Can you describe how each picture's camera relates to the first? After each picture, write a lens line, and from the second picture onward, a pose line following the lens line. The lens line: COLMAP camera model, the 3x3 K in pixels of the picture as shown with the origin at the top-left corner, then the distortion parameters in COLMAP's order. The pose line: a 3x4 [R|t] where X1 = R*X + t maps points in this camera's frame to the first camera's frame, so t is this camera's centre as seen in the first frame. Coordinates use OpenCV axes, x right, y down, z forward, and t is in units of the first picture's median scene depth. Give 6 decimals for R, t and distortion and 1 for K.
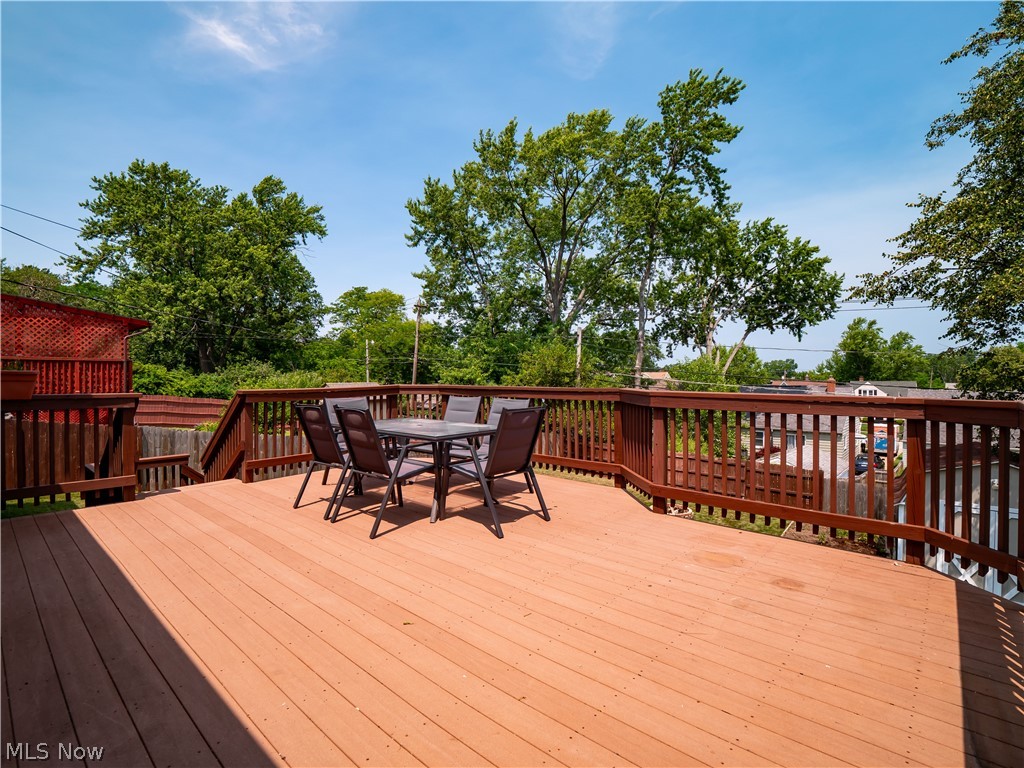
lens RADIAL K [[490.8, 0, 509.1], [0, 490.8, 380.6], [0, 0, 1]] dist [-0.002145, -0.000118]
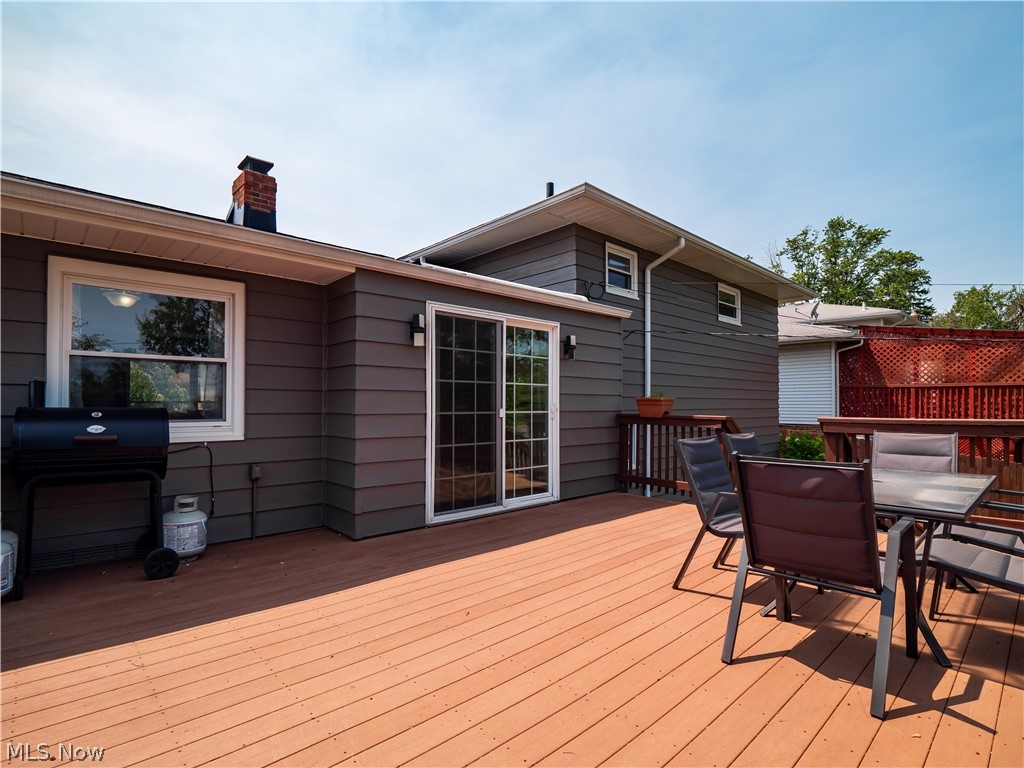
lens RADIAL K [[514.3, 0, 508.7], [0, 514.3, 391.1], [0, 0, 1]] dist [0.014177, -0.002421]
pose [[-0.071065, -0.020651, -0.997258, 0.168247], [-0.011361, 0.999738, -0.019892, -0.001629], [0.997407, 0.009917, -0.071281, 0.194493]]
